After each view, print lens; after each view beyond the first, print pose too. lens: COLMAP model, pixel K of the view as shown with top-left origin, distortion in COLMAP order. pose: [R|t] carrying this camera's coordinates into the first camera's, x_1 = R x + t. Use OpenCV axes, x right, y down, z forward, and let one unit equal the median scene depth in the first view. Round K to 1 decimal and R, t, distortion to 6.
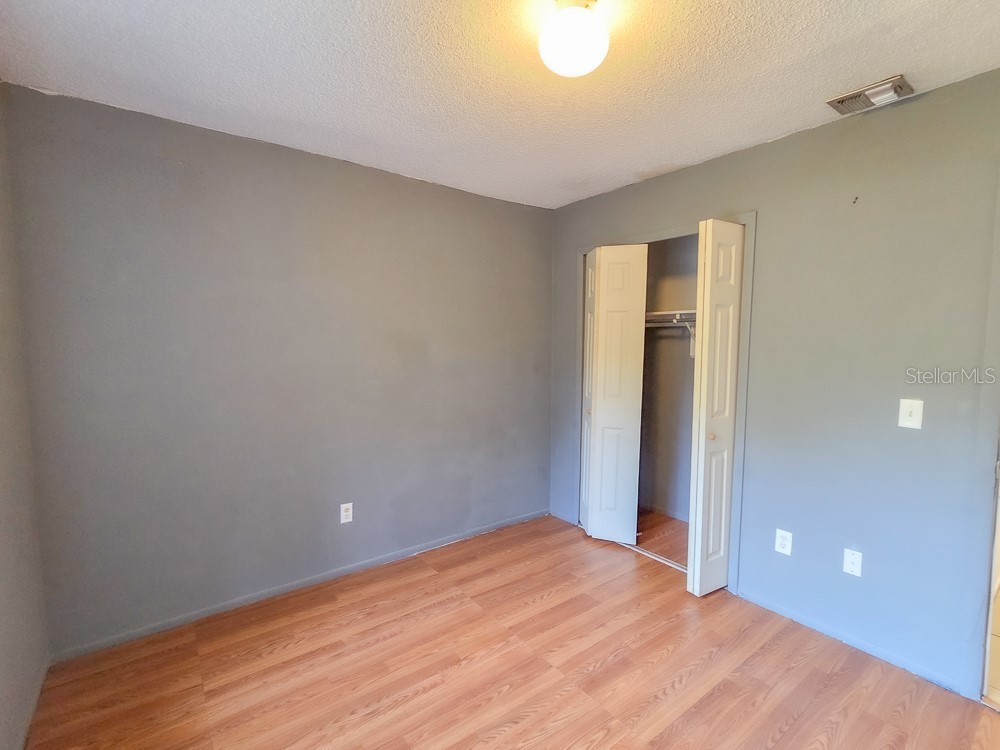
lens RADIAL K [[471.3, 0, 511.3], [0, 471.3, 379.4], [0, 0, 1]] dist [0.002890, 0.000492]
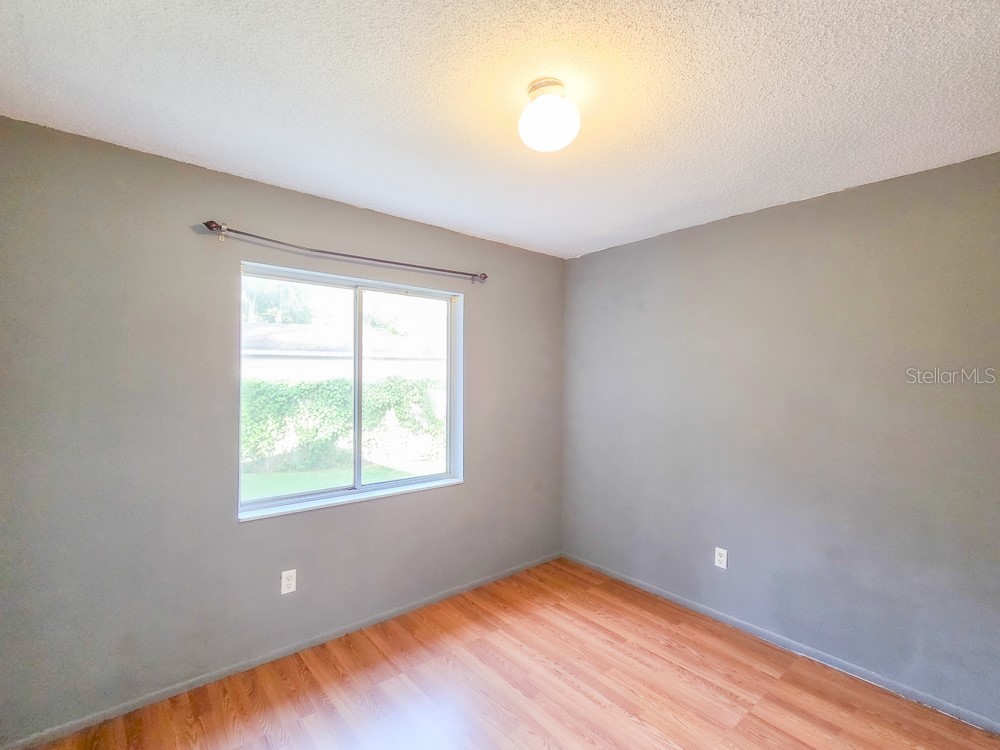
lens RADIAL K [[471.3, 0, 511.3], [0, 471.3, 379.4], [0, 0, 1]] dist [0.002890, 0.000492]
pose [[0.041132, 0.002431, -0.999151, 0.818187], [-0.094728, 0.995502, -0.001478, -0.068399], [0.994653, 0.094708, 0.041177, 0.608203]]
